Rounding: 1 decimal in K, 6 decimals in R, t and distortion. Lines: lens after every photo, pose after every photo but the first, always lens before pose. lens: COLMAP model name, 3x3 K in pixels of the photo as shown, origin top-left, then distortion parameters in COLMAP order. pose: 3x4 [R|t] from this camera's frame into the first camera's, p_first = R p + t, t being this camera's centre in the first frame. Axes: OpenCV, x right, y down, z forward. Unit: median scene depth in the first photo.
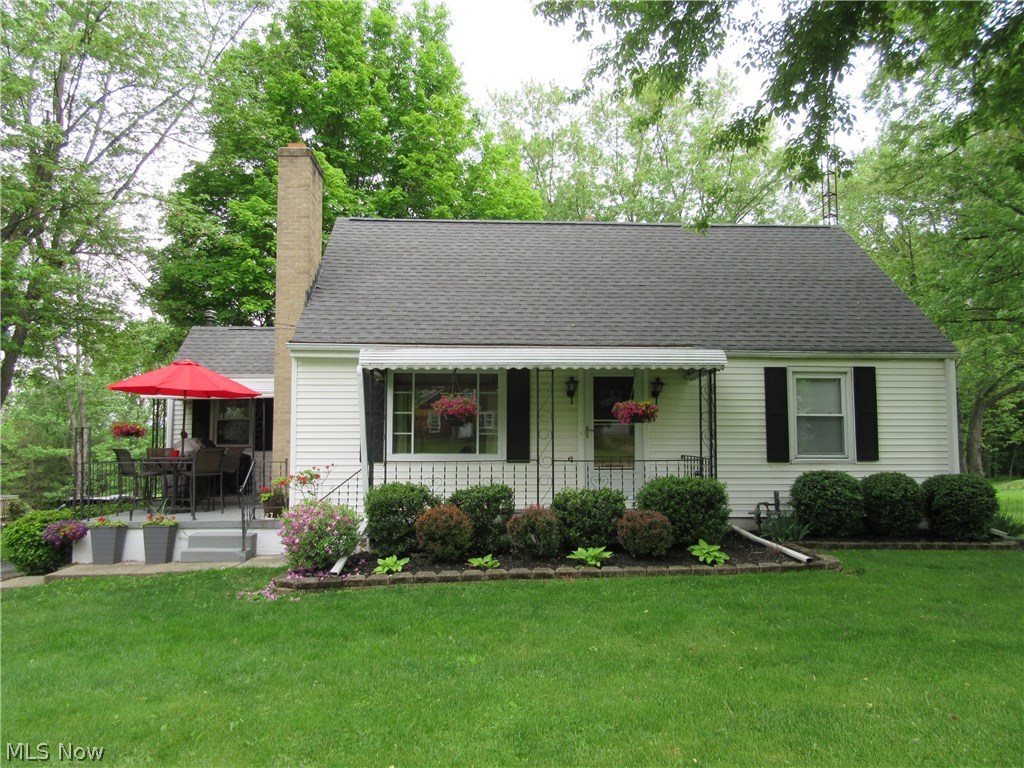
lens RADIAL K [[788.6, 0, 512.0], [0, 788.6, 384.0], [0, 0, 1]] dist [-0.002768, -0.001705]
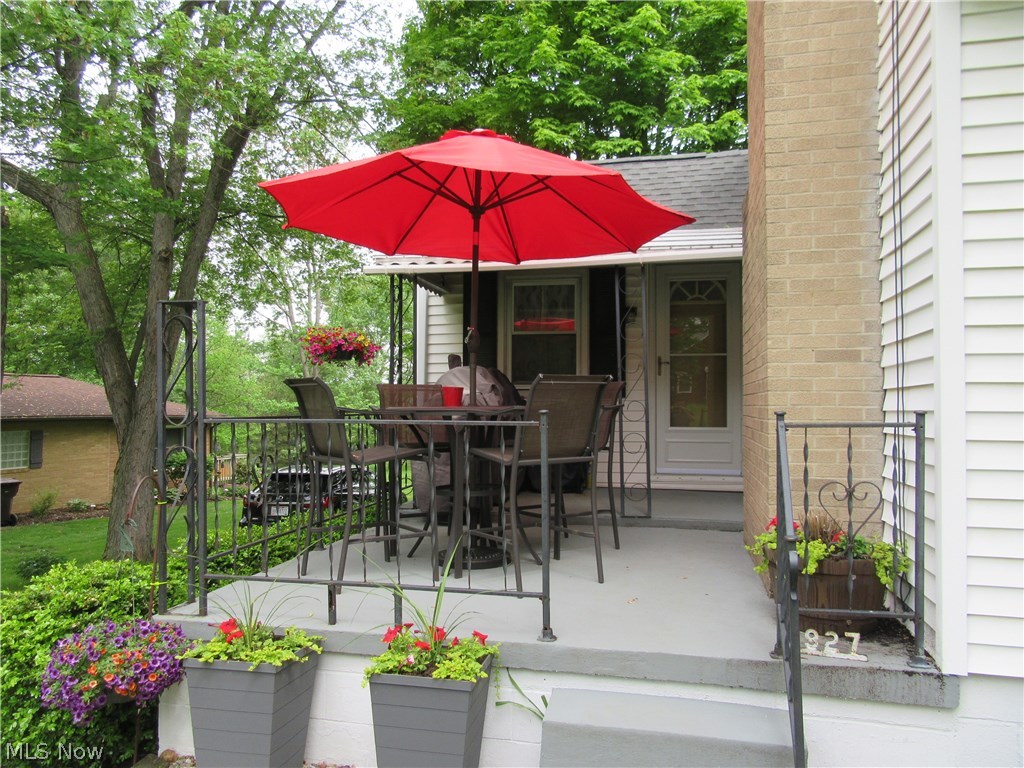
lens RADIAL K [[760.2, 0, 512.0], [0, 760.2, 384.0], [0, 0, 1]] dist [0.004650, 0.000795]
pose [[0.965338, -0.006356, -0.260925, -0.335133], [0.020260, 0.998512, 0.050631, 0.071544], [0.260215, -0.054163, 0.964030, 0.728913]]
